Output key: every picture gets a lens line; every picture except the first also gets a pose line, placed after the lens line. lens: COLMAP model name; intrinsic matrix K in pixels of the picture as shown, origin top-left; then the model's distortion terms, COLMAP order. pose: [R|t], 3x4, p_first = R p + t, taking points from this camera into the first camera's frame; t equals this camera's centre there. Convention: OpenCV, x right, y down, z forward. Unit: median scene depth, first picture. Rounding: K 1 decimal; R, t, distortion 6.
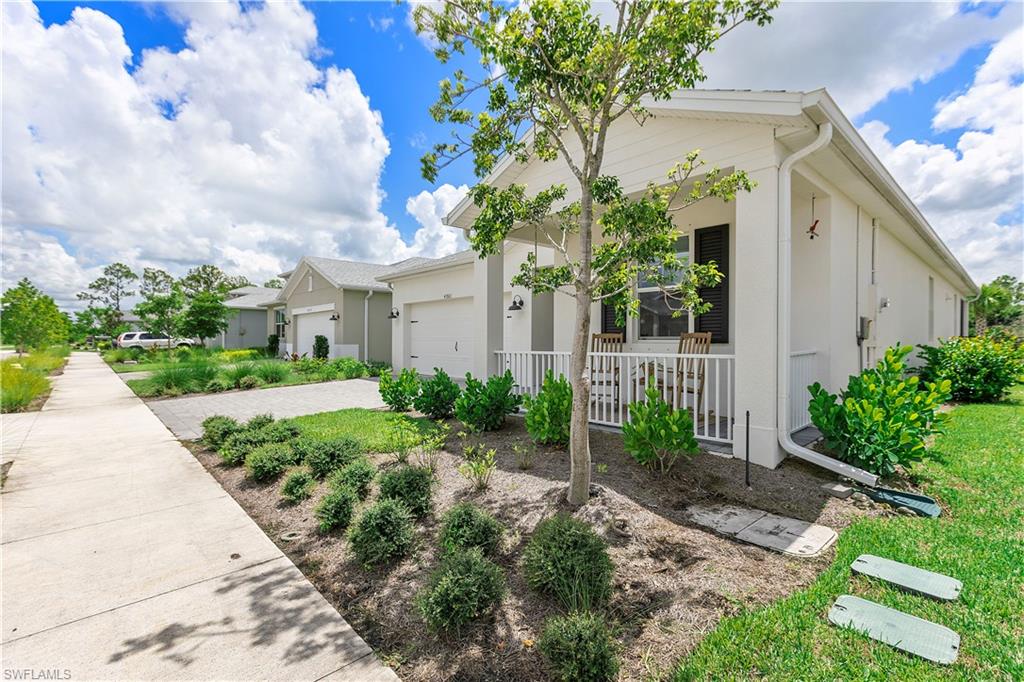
lens RADIAL K [[464.1, 0, 514.4], [0, 464.1, 337.2], [0, 0, 1]] dist [-0.000200, -0.000379]
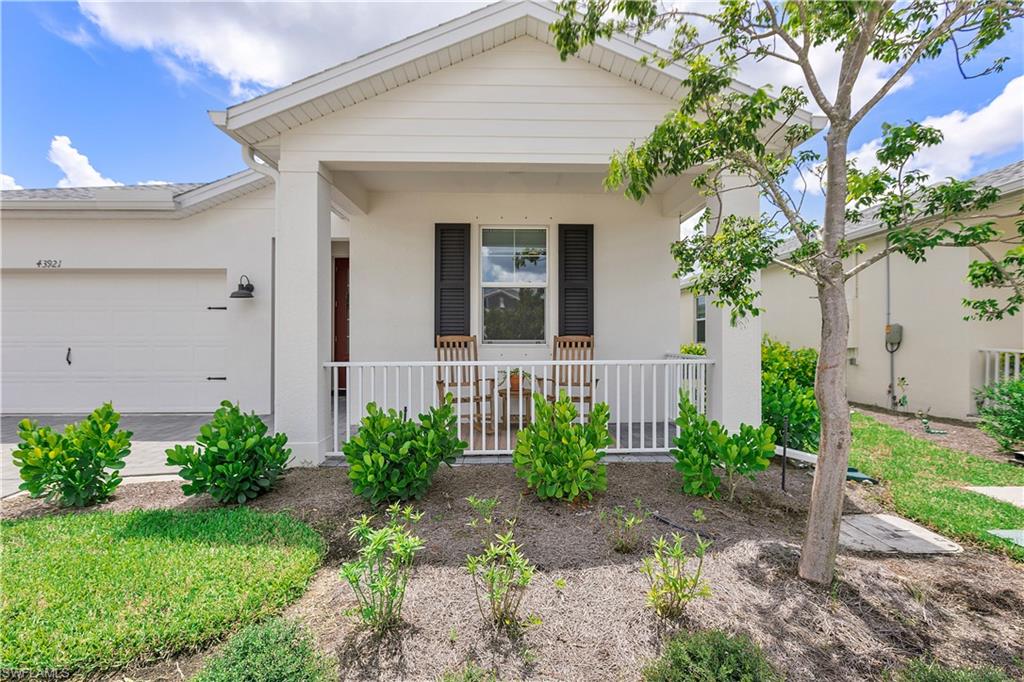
lens RADIAL K [[464.1, 0, 514.2], [0, 464.1, 339.9], [0, 0, 1]] dist [-0.000200, -0.000379]
pose [[0.662788, 0.004843, 0.748792, -0.358412], [-0.002270, 0.999987, -0.004459, 0.001940], [-0.748804, 0.001256, 0.662790, 0.457248]]
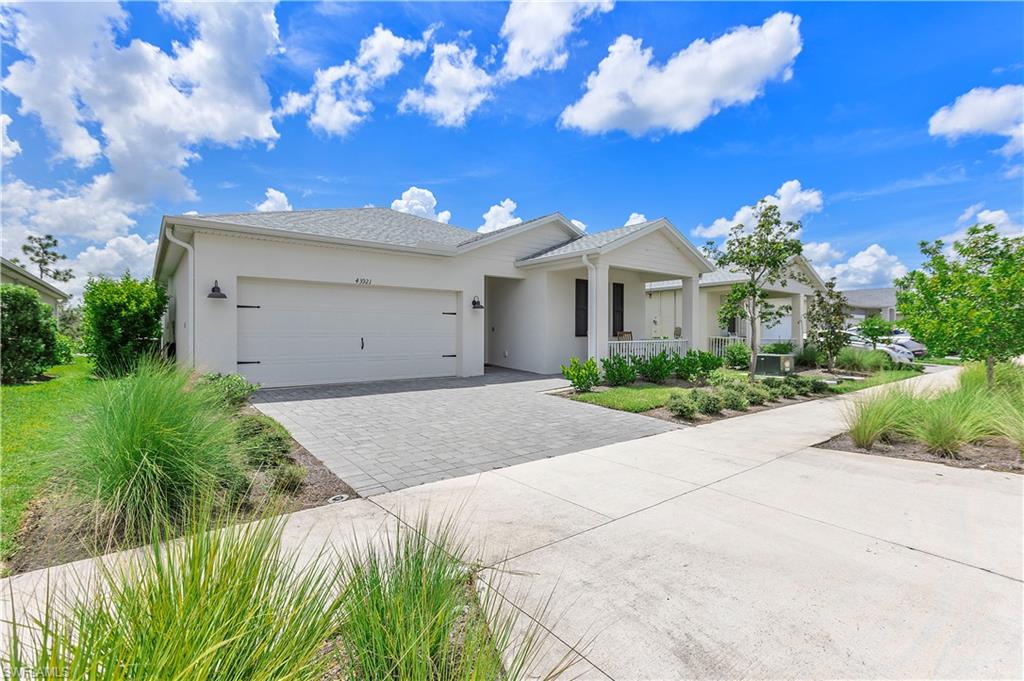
lens RADIAL K [[464.1, 0, 509.3], [0, 464.1, 337.1], [0, 0, 1]] dist [-0.000200, -0.000379]
pose [[0.081064, -0.000588, 0.996709, -1.754254], [-0.000399, 1.000000, 0.000623, 0.014526], [-0.996709, -0.000448, 0.081064, 1.301045]]
